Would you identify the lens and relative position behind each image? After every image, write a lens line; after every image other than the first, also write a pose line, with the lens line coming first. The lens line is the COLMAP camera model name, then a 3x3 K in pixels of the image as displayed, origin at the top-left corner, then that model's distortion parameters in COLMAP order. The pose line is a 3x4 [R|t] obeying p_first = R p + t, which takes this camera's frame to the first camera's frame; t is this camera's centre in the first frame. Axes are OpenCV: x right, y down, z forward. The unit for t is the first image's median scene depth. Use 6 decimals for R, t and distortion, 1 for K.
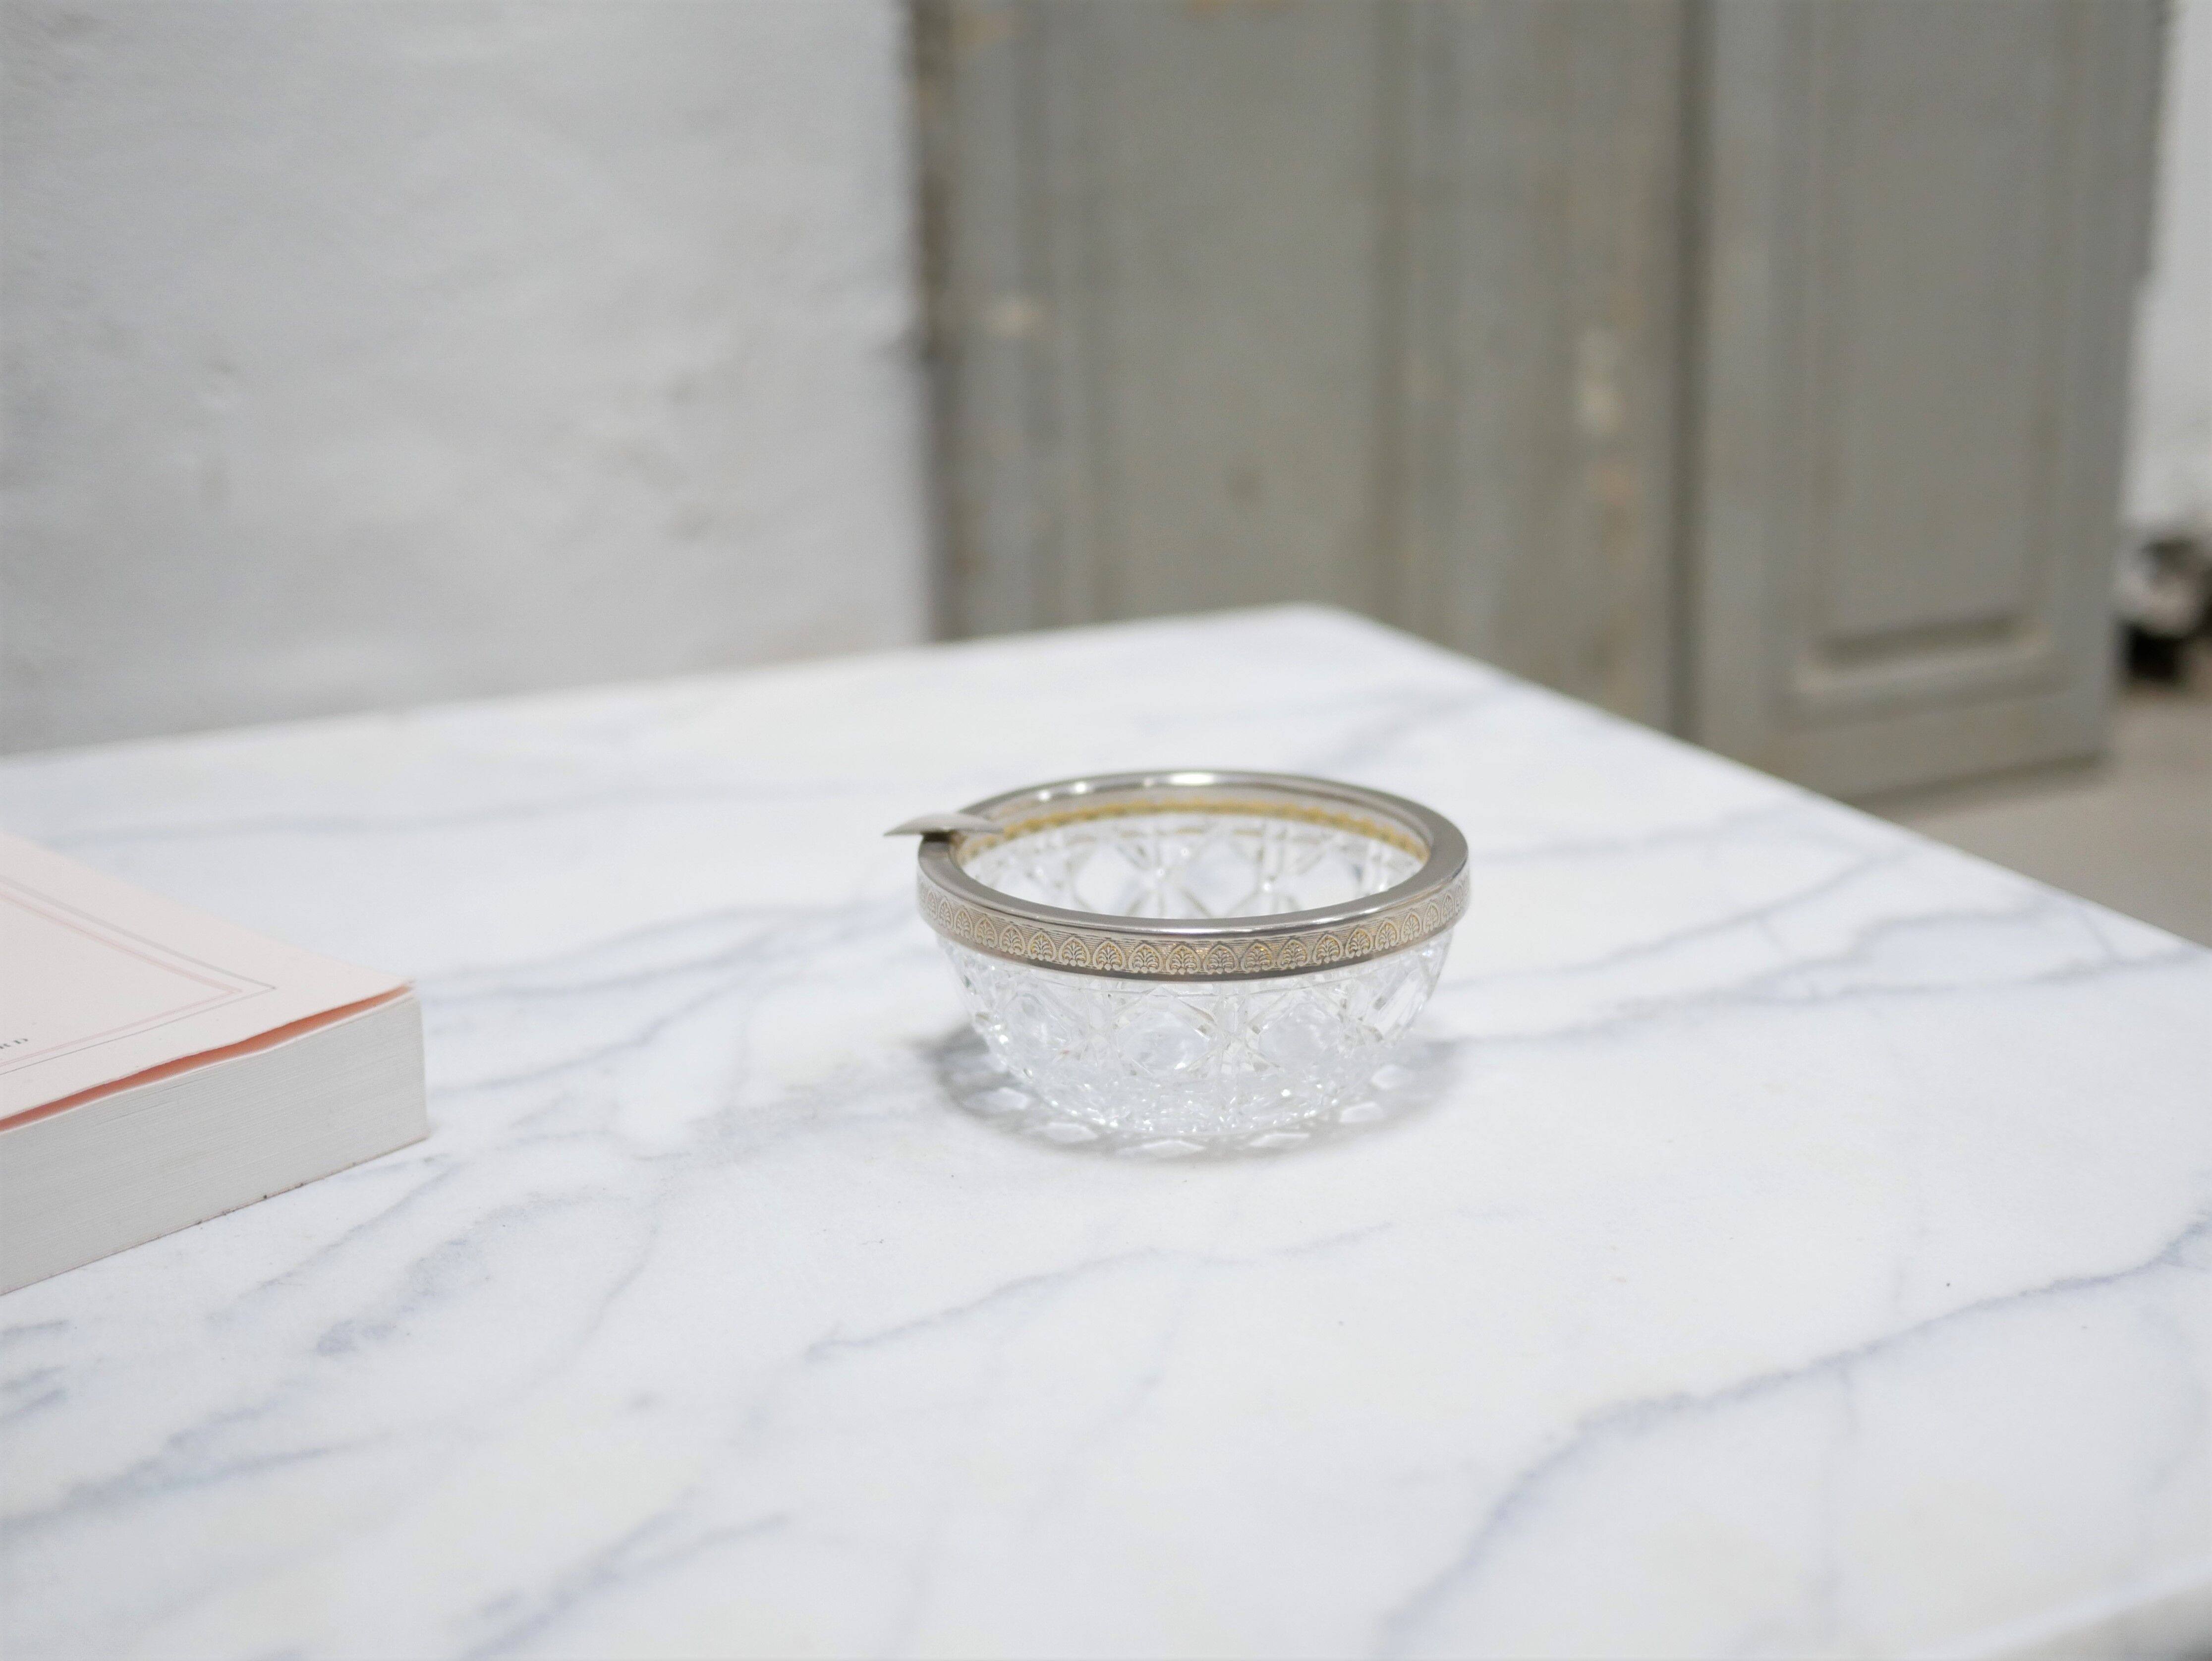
lens RADIAL K [[2488.7, 0, 1096.1], [0, 2488.7, 869.8], [0, 0, 1]] dist [-0.006987, 0.018686]
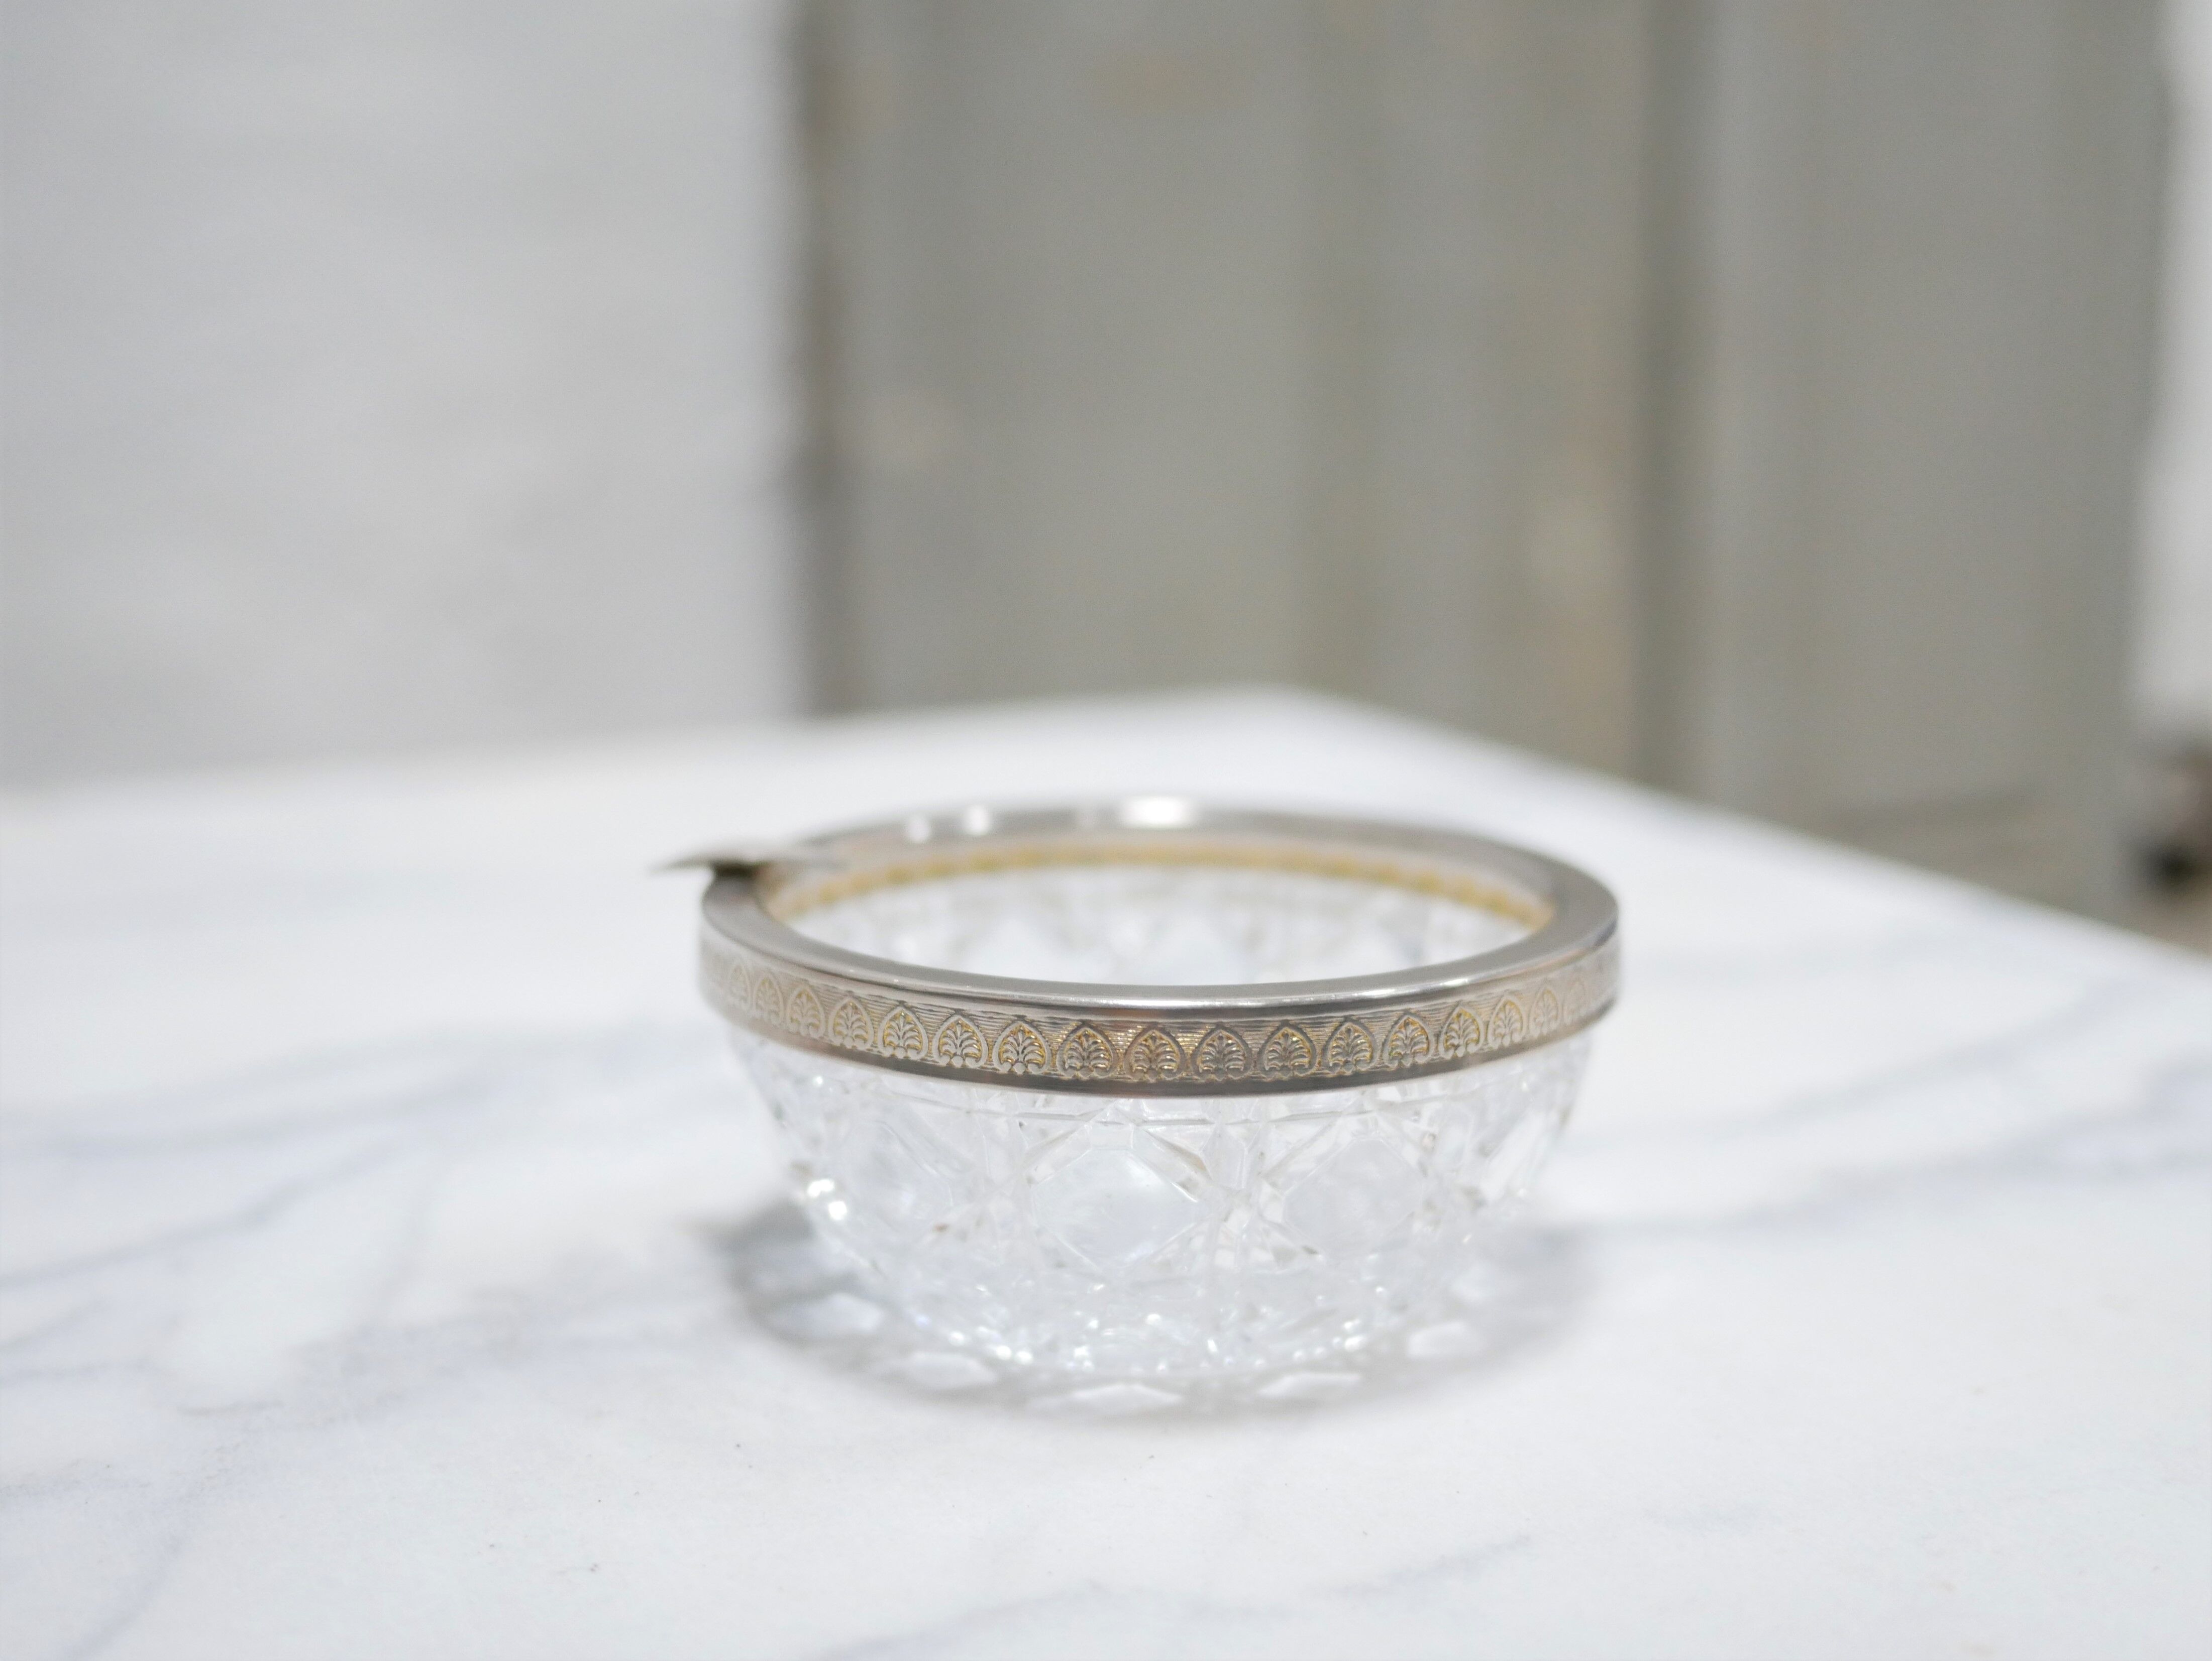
lens RADIAL K [[2654.5, 0, 1111.2], [0, 2654.5, 877.5], [0, 0, 1]] dist [0.001773, -0.011461]
pose [[0.998981, 0.013730, 0.043002, -0.000789], [-0.009894, 0.996056, -0.088171, 0.045679], [-0.044043, 0.087656, 0.995177, 0.375826]]
